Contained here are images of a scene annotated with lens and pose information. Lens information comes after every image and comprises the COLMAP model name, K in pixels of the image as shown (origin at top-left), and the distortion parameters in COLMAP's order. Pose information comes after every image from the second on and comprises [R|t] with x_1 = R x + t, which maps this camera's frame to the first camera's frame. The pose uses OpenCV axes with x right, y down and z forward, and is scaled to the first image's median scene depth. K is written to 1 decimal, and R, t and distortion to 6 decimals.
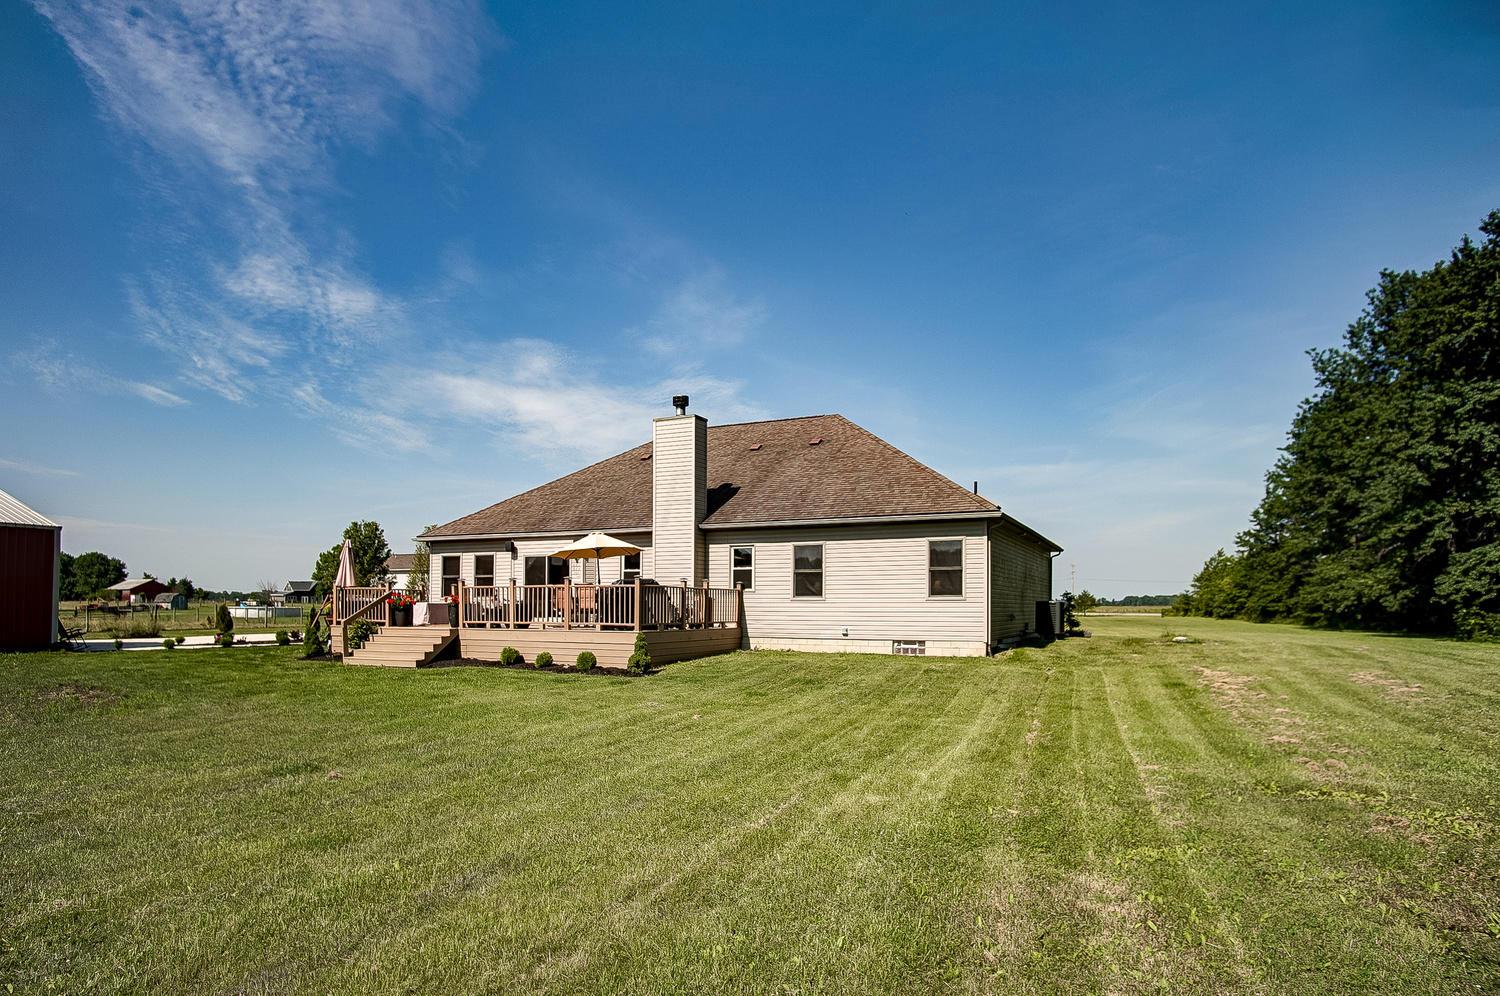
lens RADIAL K [[835.3, 0, 746.3], [0, 835.3, 530.2], [0, 0, 1]] dist [-0.022055, 0.002569]
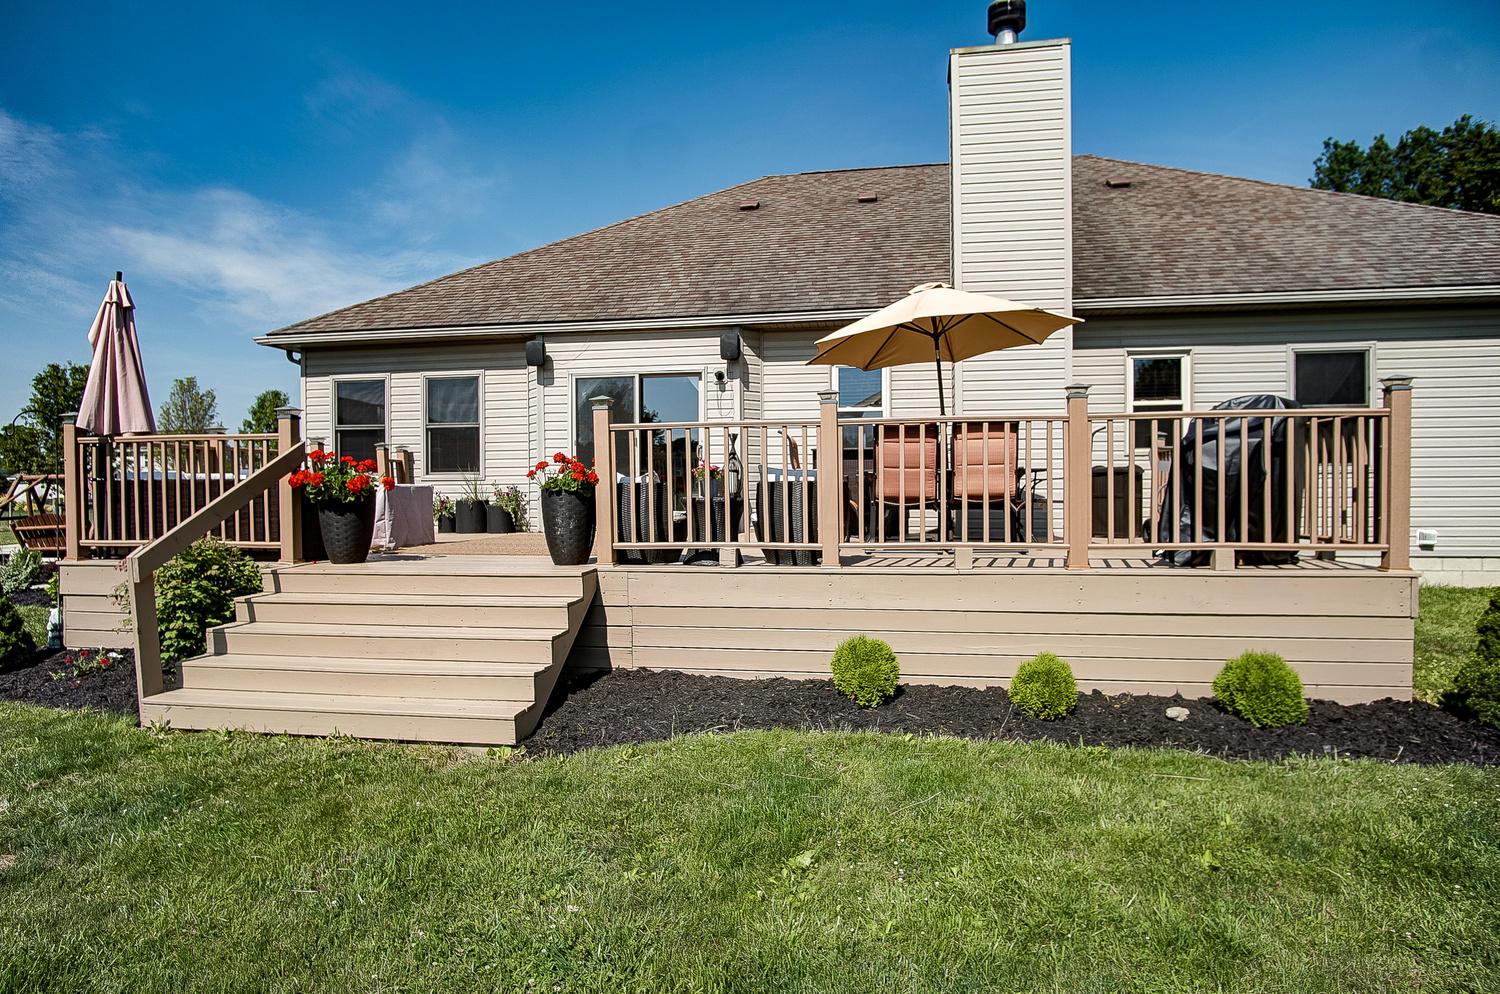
lens RADIAL K [[820.7, 0, 747.3], [0, 820.7, 500.2], [0, 0, 1]] dist [-0.030747, 0.003099]
pose [[0.959465, -0.010703, 0.281624, -0.339656], [-0.016315, 0.995493, 0.093418, 0.060366], [-0.281355, -0.094226, 0.954966, 0.647058]]
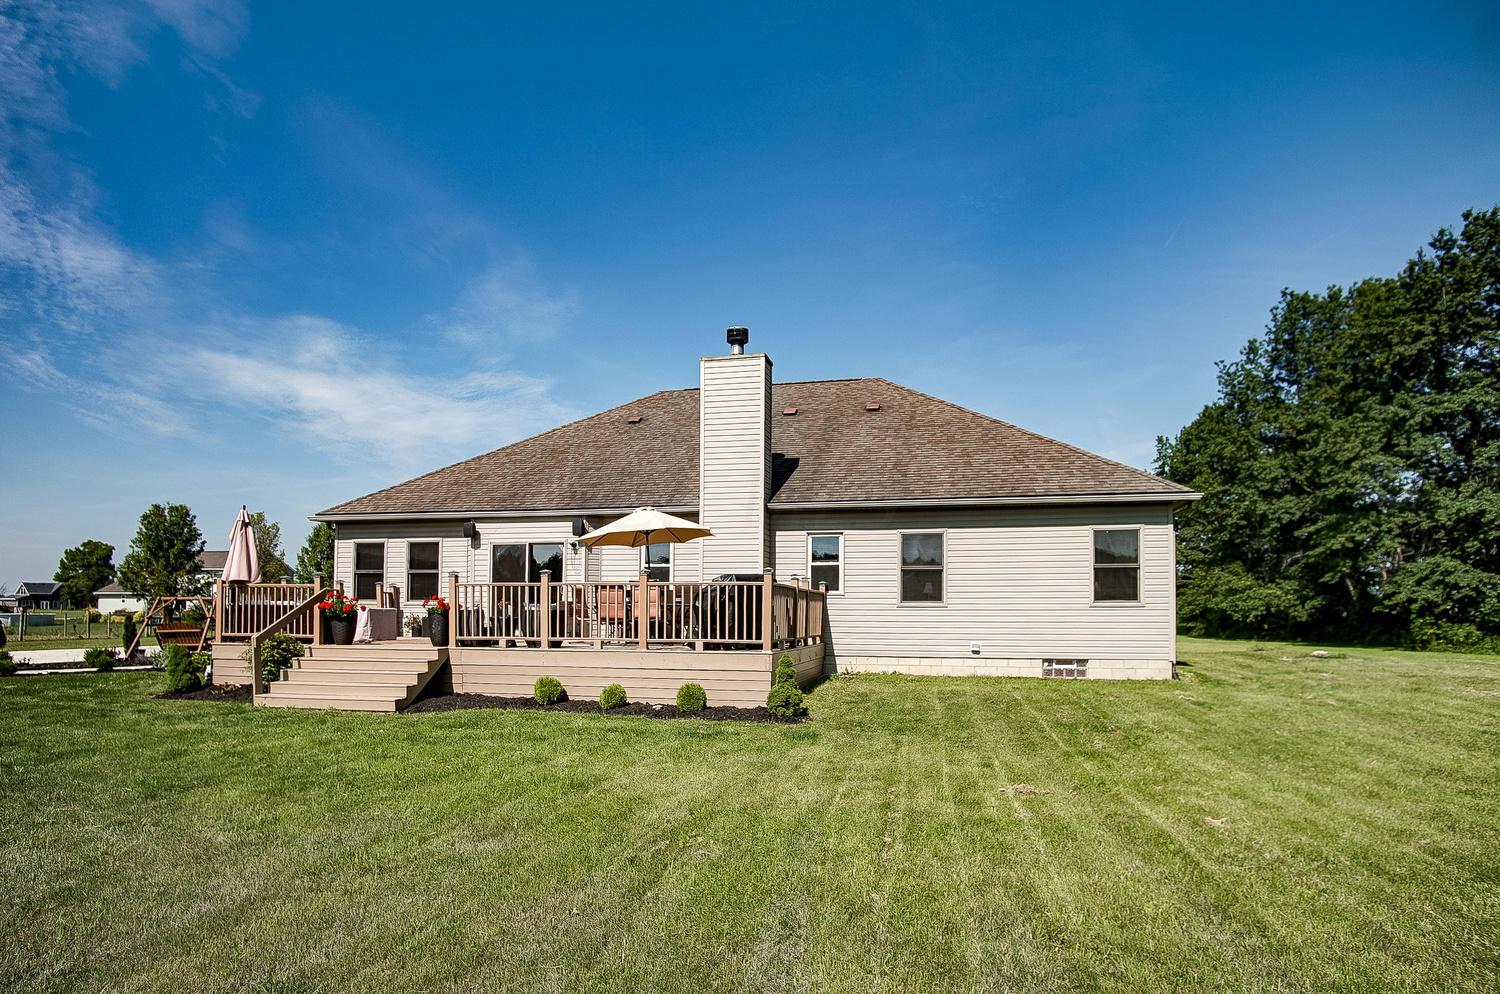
lens RADIAL K [[856.2, 0, 753.5], [0, 856.2, 566.2], [0, 0, 1]] dist [-0.030983, 0.000408]
pose [[0.975558, 0.014025, 0.219293, -0.235317], [-0.021512, 0.999263, 0.031789, 0.025220], [-0.218685, -0.035730, 0.975141, 0.272448]]
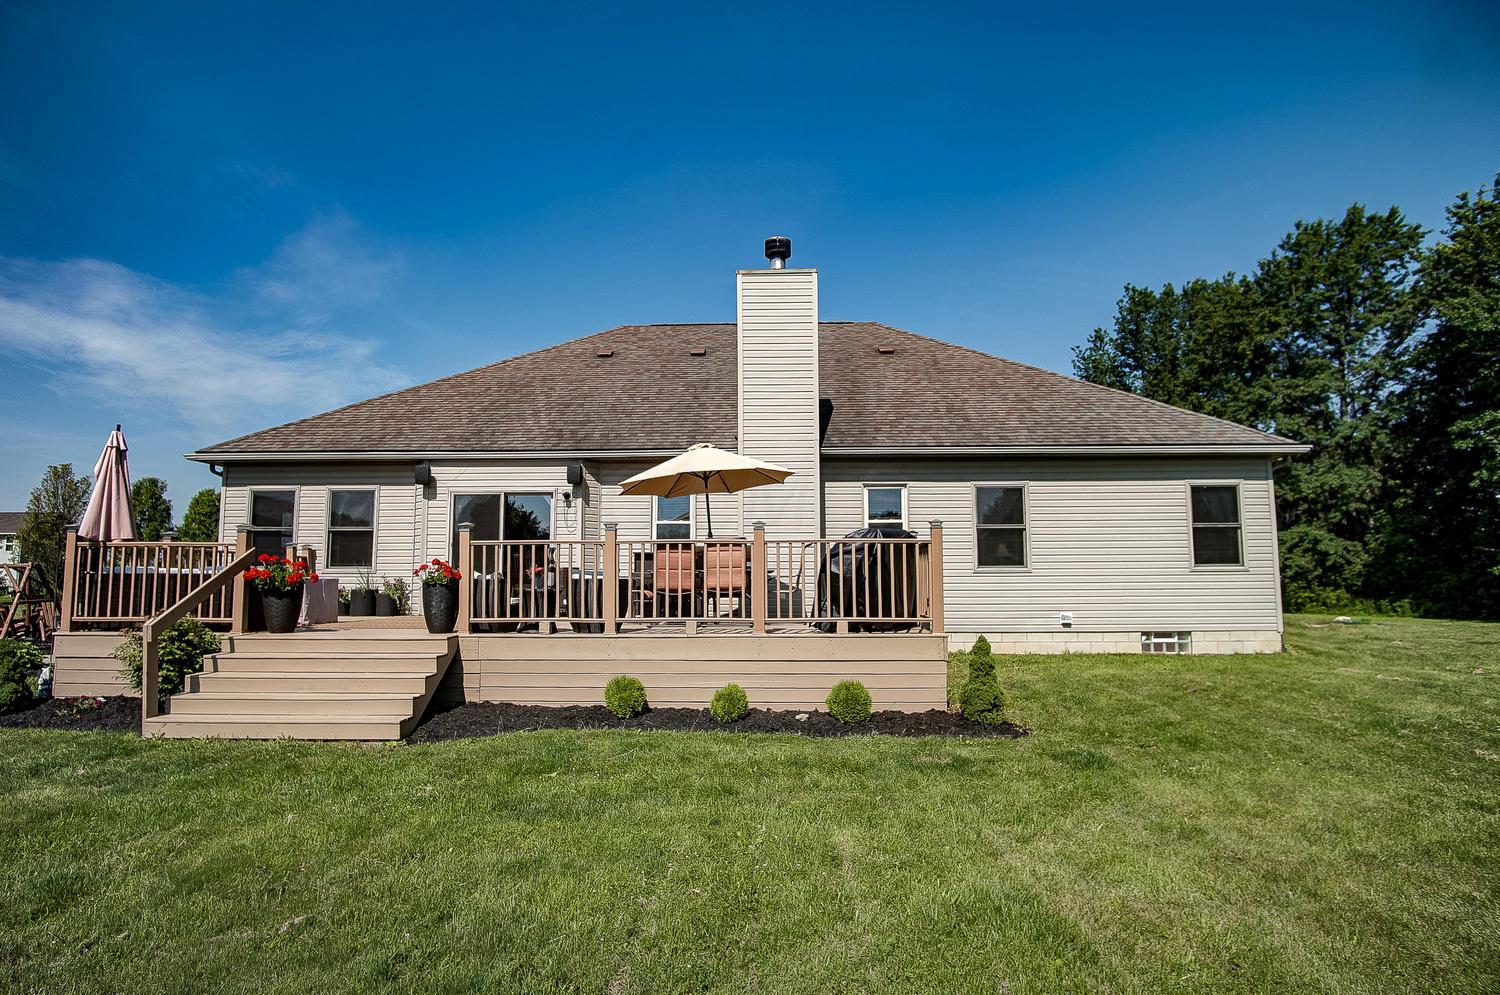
lens RADIAL K [[817.2, 0, 750.0], [0, 817.2, 497.5], [0, 0, 1]] dist [-0.032532, 0.002817]
pose [[0.912706, 0.038040, 0.406842, -0.346047], [-0.031612, 0.999247, -0.022514, 0.044863], [-0.407392, 0.007687, 0.913221, 0.490763]]
